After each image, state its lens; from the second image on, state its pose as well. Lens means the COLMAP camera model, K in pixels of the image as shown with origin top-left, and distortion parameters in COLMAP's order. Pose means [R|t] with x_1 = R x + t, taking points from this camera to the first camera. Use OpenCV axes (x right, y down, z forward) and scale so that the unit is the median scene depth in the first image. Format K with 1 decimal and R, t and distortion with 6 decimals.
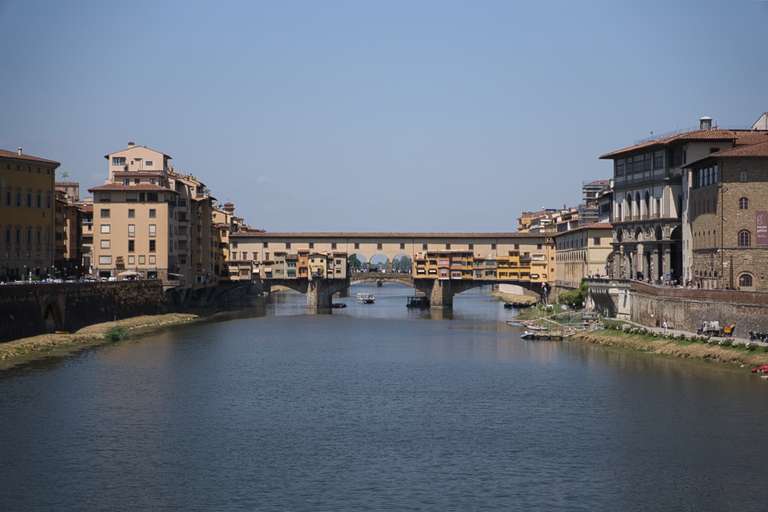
lens RADIAL K [[1635.1, 0, 388.7], [0, 1635.1, 254.4], [0, 0, 1]] dist [0.709148, 0.000000]
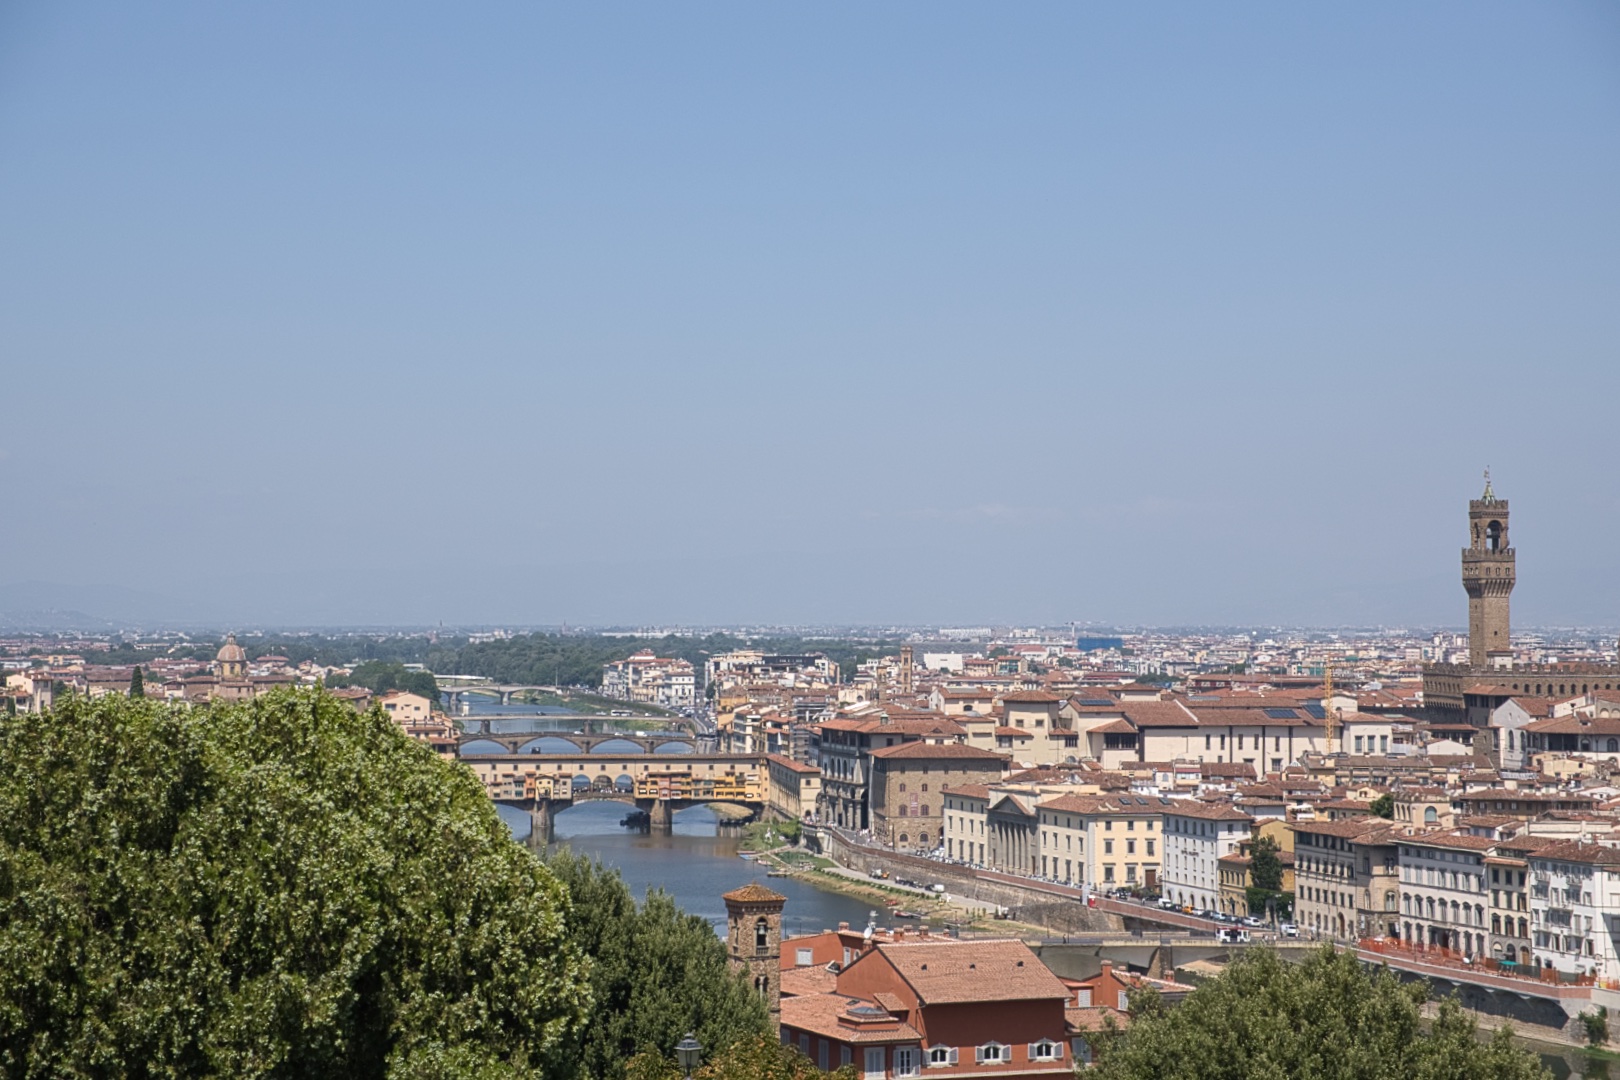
lens RADIAL K [[3273.1, 0, 814.0], [0, 3273.1, 551.4], [0, 0, 1]] dist [0.439837, 0.000000]
pose [[0.991401, 0.009931, 0.130485, -0.147799], [-0.008214, 0.999873, -0.013688, -0.115739], [-0.130604, 0.012498, 0.991356, -1.106693]]
